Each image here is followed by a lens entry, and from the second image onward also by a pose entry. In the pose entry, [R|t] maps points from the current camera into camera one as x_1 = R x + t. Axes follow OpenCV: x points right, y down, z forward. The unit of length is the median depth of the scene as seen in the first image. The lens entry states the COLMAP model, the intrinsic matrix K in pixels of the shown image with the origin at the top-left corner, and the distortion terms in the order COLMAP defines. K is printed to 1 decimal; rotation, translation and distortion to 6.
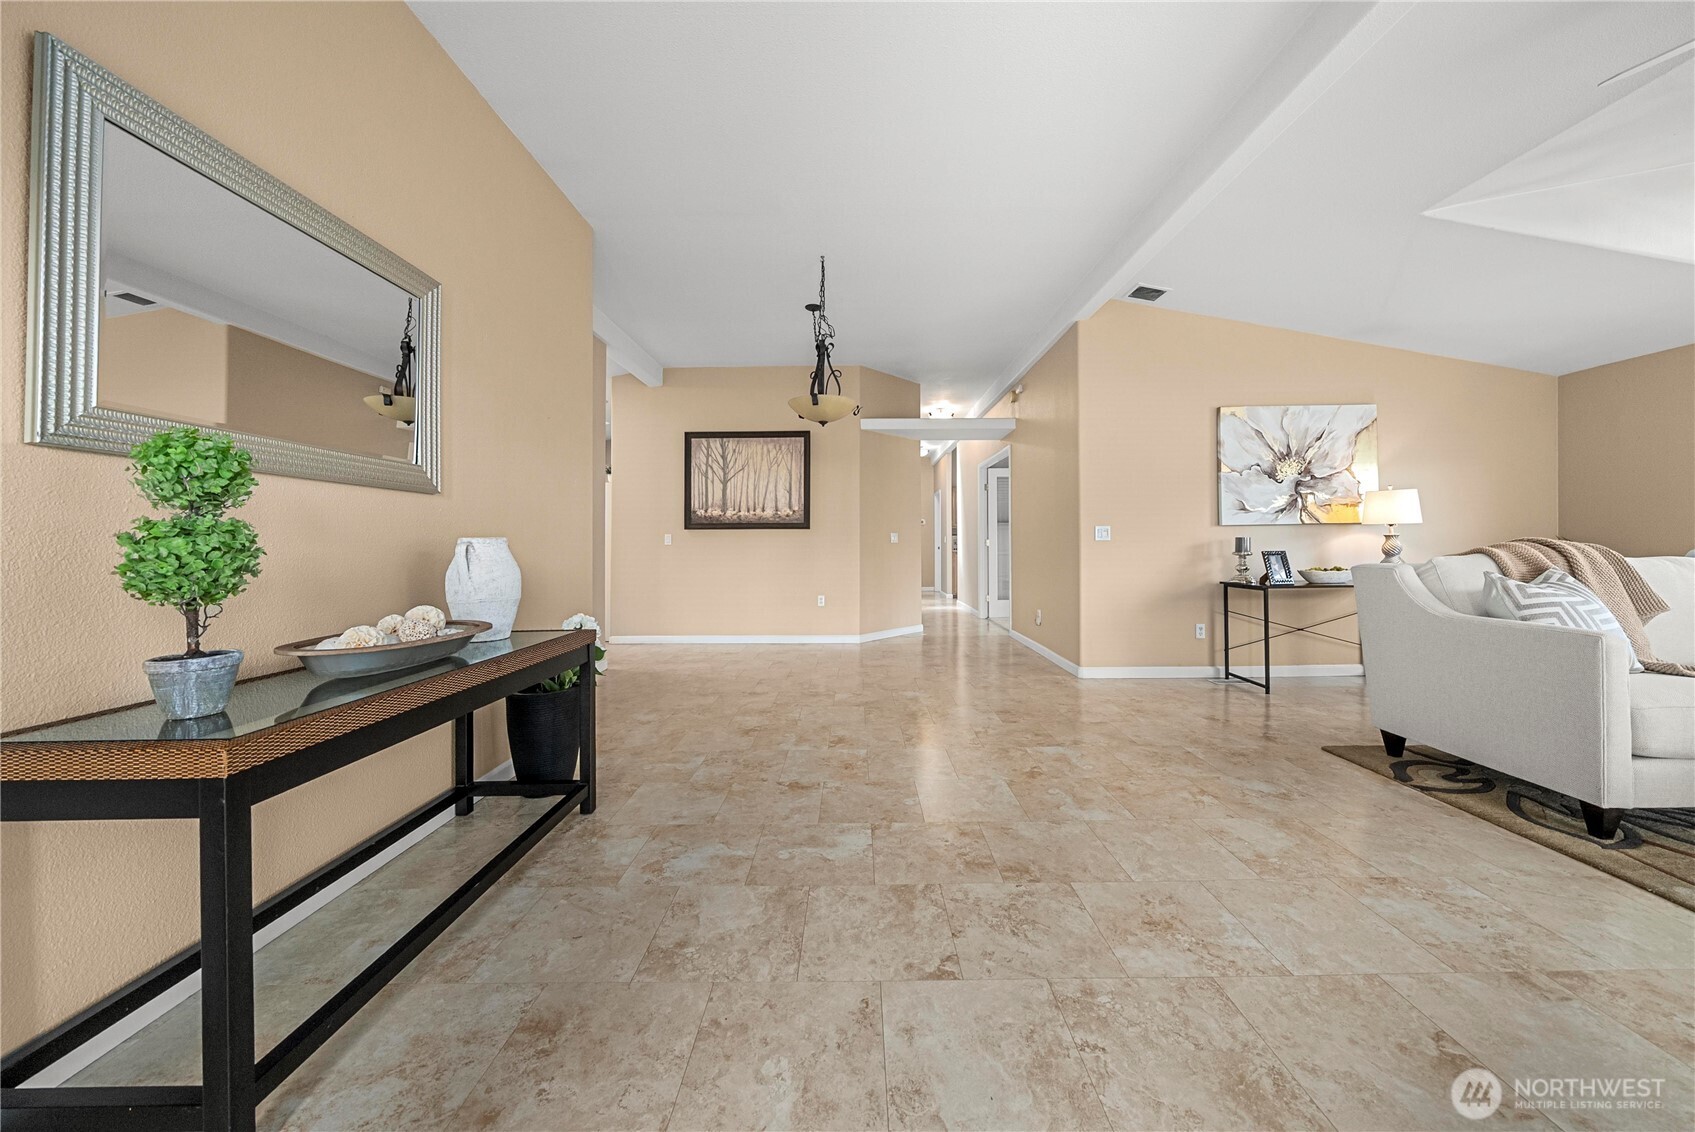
lens RADIAL K [[582.2, 0, 852.2], [0, 582.2, 548.1], [0, 0, 1]] dist [-0.007560, -0.000670]
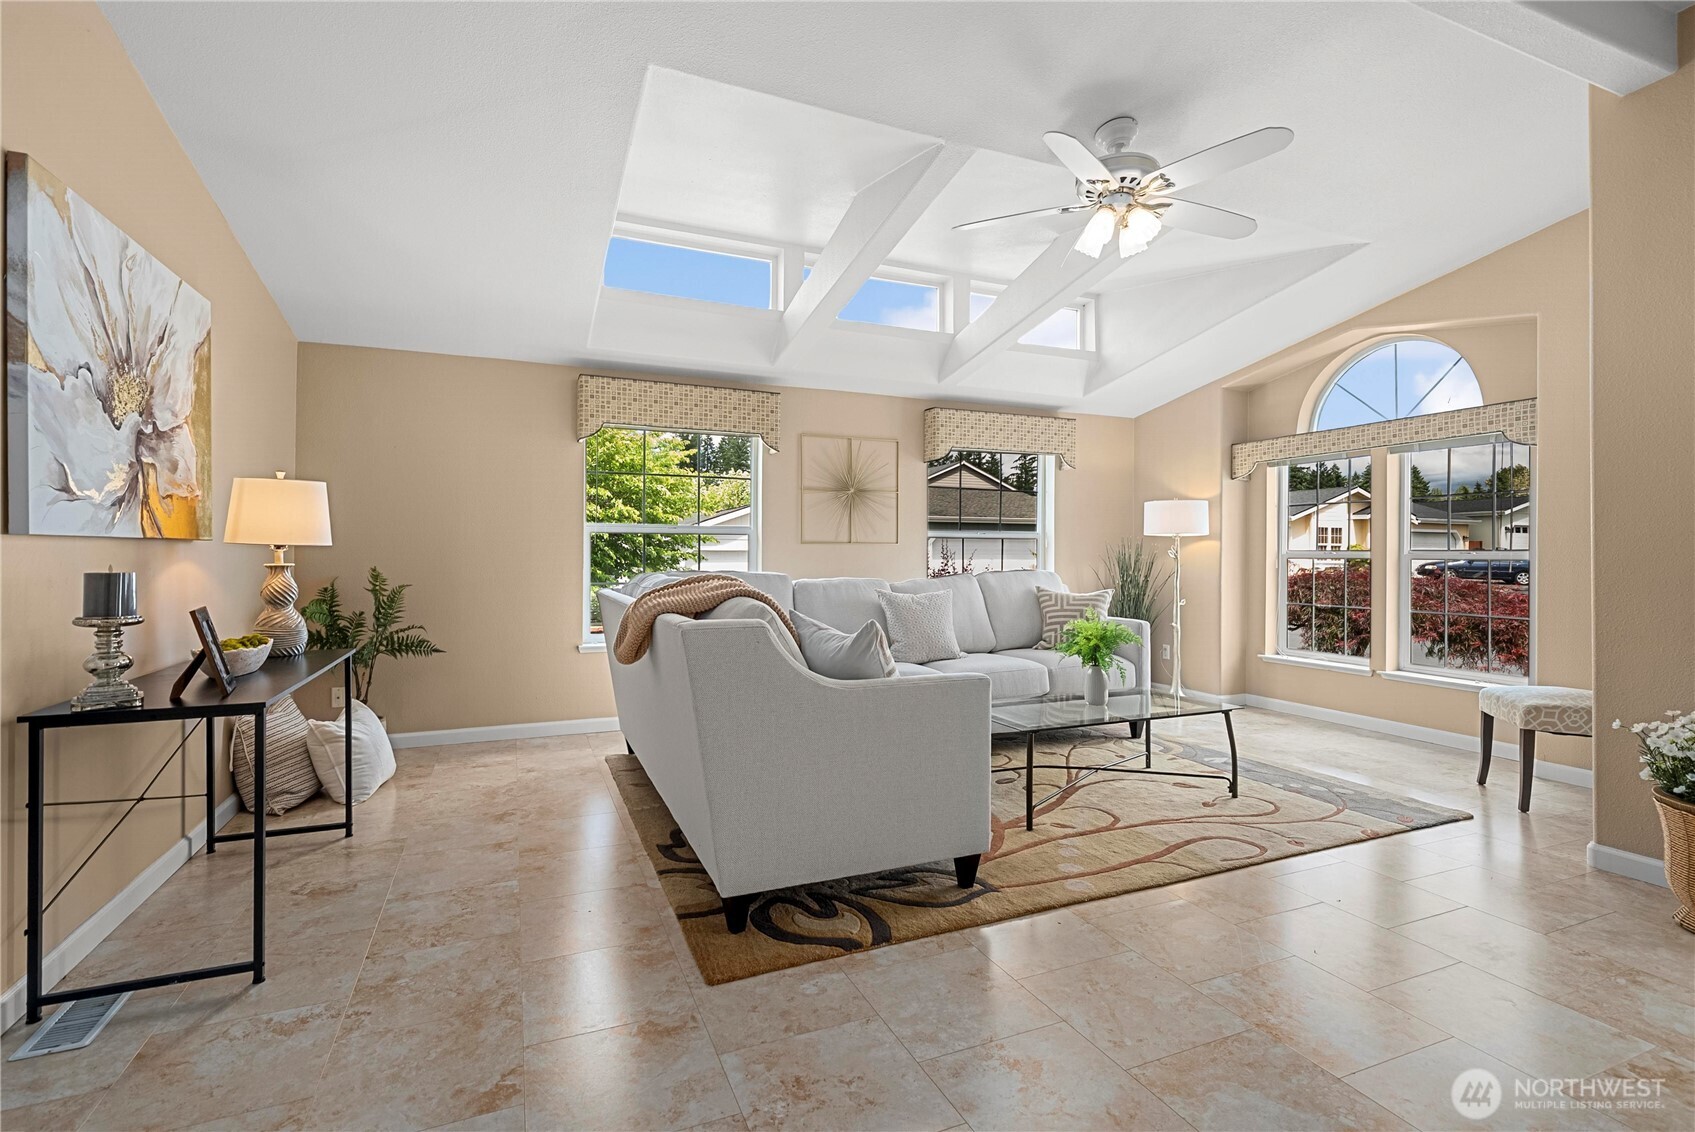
lens RADIAL K [[782.2, 0, 836.7], [0, 782.2, 559.0], [0, 0, 1]] dist [0.002768, -0.000828]
pose [[-0.394345, 0.003052, 0.918957, 0.078055], [0.008759, 0.999962, 0.000437, -0.023047], [-0.918921, 0.008221, -0.394356, 0.770622]]
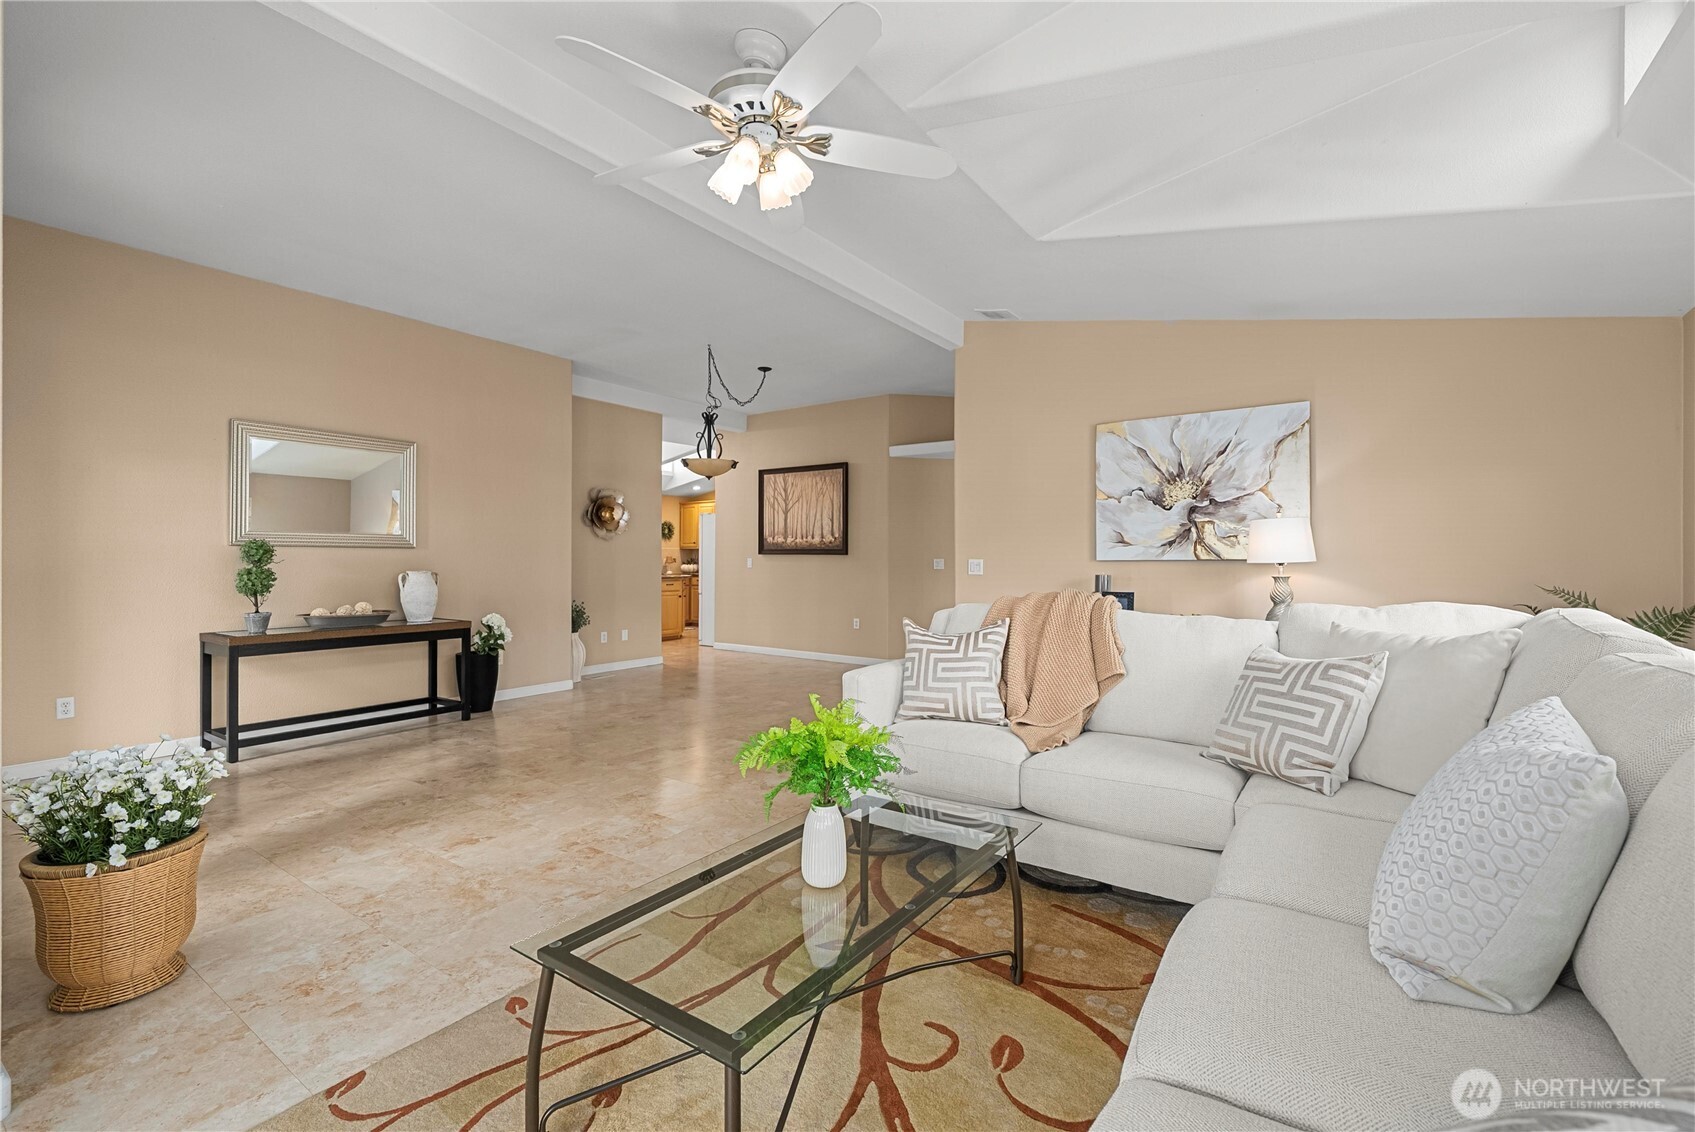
lens RADIAL K [[717.8, 0, 850.8], [0, 717.8, 567.7], [0, 0, 1]] dist [0.002667, 0.000040]
pose [[0.828504, 0.017686, -0.559704, 0.938914], [-0.013311, 0.999841, 0.011890, -0.036331], [0.559825, -0.002400, 0.828607, -0.100630]]
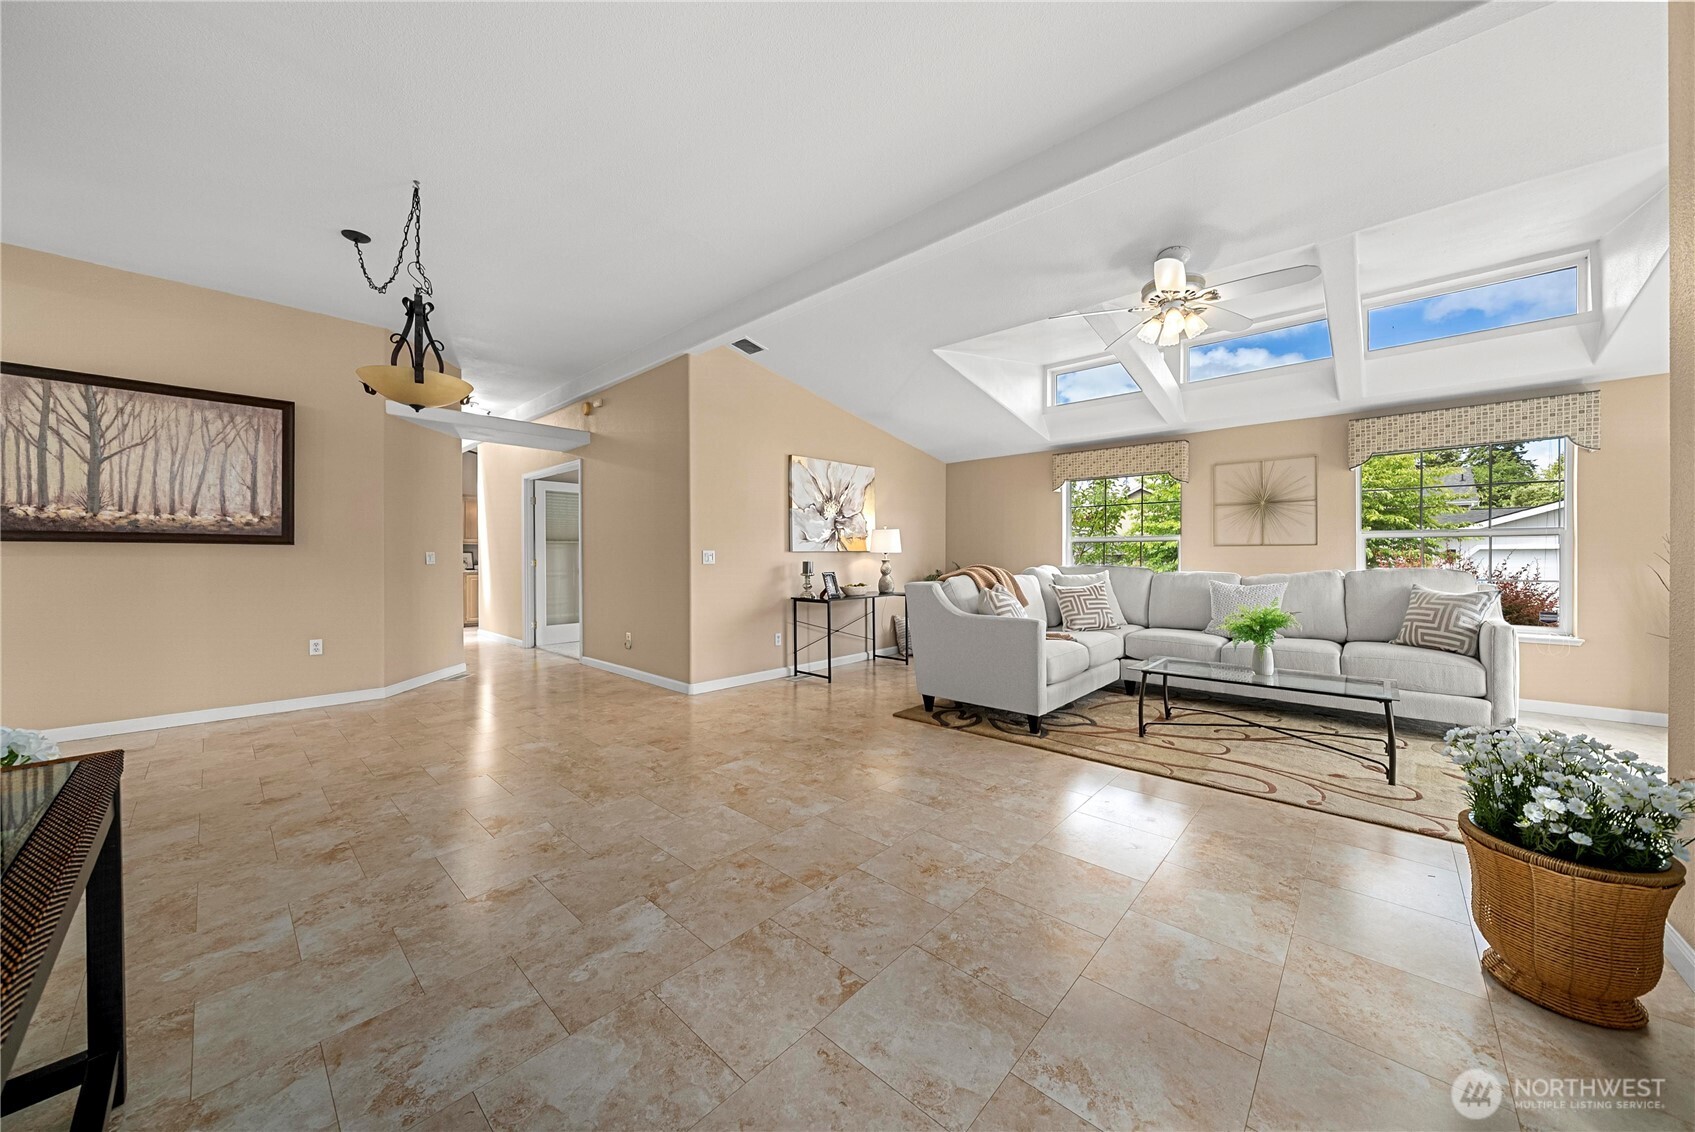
lens RADIAL K [[582.2, 0, 836.4], [0, 582.2, 564.8], [0, 0, 1]] dist [-0.007560, -0.000670]
pose [[0.681060, -0.002821, 0.732222, -0.202511], [0.002493, 0.999996, 0.001534, -0.012754], [-0.732223, 0.000780, 0.681064, 0.094698]]
